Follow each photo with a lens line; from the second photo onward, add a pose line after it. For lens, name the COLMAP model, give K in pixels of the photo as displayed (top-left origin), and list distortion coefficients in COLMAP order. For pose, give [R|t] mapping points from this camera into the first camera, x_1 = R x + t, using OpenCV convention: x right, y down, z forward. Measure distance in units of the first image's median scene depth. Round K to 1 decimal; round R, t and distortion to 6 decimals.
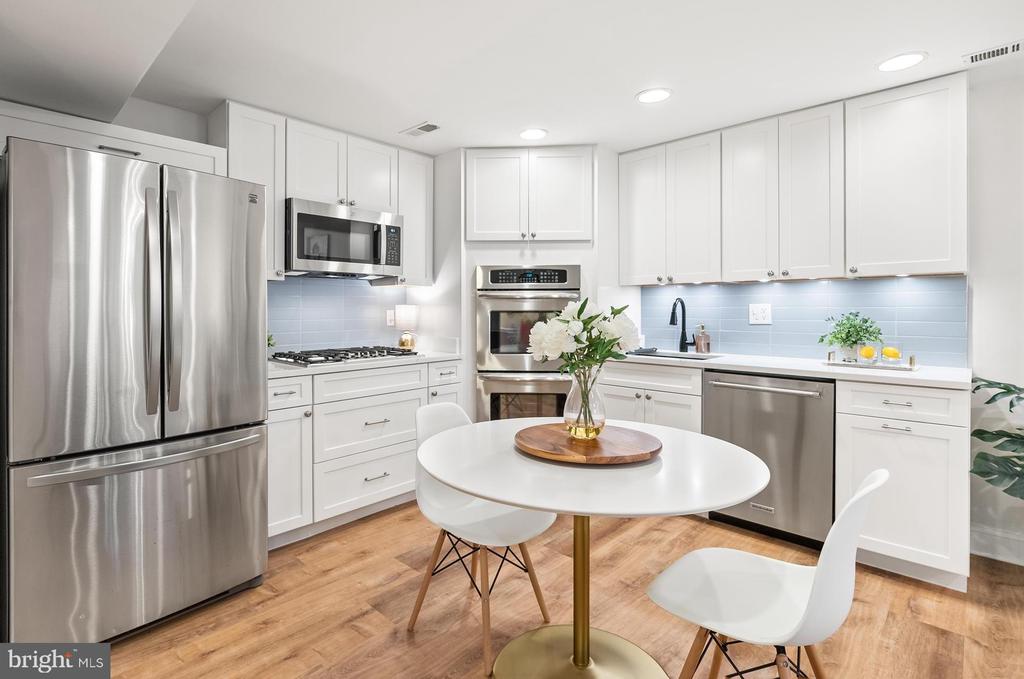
lens RADIAL K [[484.0, 0, 511.4], [0, 484.0, 308.0], [0, 0, 1]] dist [-0.000112, 0.000018]
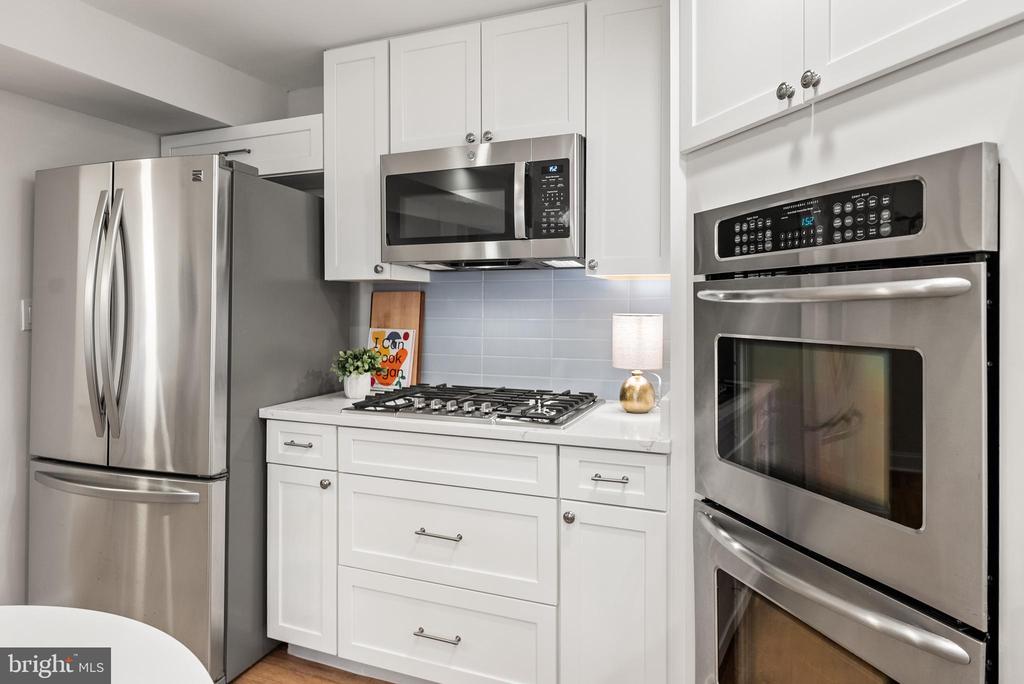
lens RADIAL K [[609.8, 0, 511.7], [0, 609.8, 304.5], [0, 0, 1]] dist [-0.000145, 0.000243]
pose [[0.347816, -0.000397, -0.937563, 0.331842], [-0.001003, 0.999999, -0.000795, -0.016831], [0.937562, 0.001217, 0.347815, 0.722680]]
